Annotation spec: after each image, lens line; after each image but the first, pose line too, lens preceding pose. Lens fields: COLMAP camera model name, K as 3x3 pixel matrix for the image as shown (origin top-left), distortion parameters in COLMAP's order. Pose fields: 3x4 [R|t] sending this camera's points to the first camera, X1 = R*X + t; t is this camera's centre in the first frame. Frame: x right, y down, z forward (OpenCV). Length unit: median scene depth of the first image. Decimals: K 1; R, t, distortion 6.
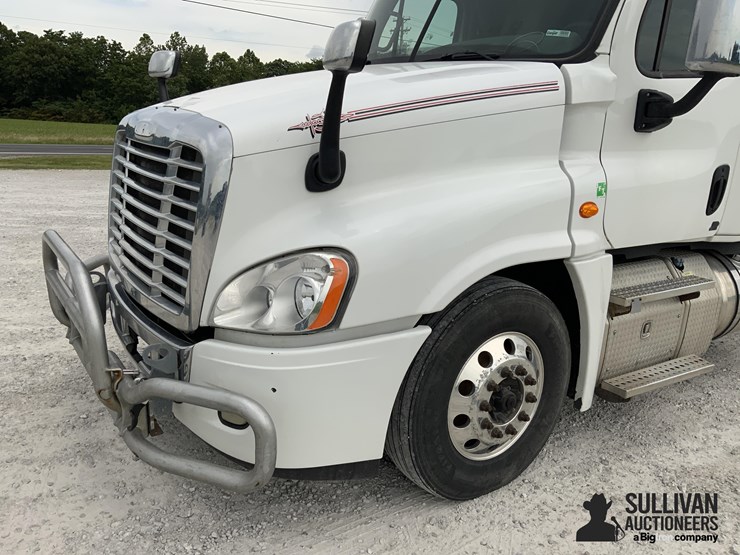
lens RADIAL K [[607.6, 0, 370.0], [0, 607.6, 277.5], [0, 0, 1]] dist [0.103230, -0.201634]
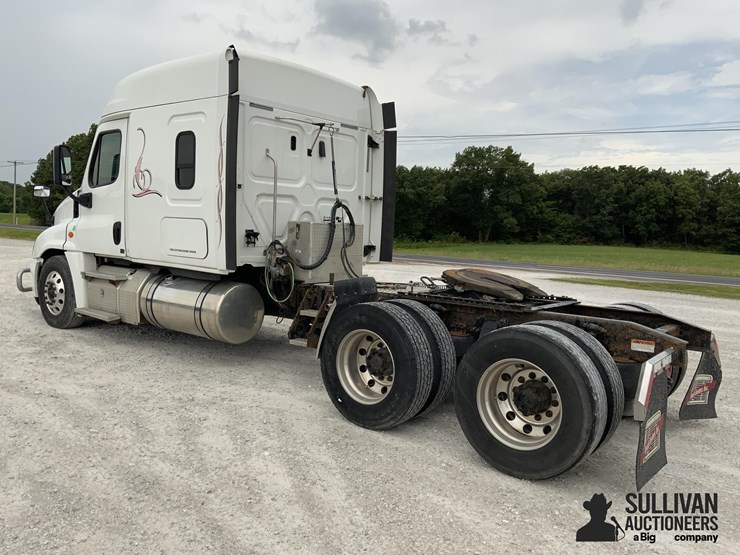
lens RADIAL K [[607.6, 0, 370.0], [0, 607.6, 277.5], [0, 0, 1]] dist [0.103230, -0.201634]
pose [[0.279618, 0.041015, -0.959235, 3.566672], [-0.261875, 0.964463, -0.035098, -0.184323], [0.923707, 0.261014, 0.280422, 1.553743]]
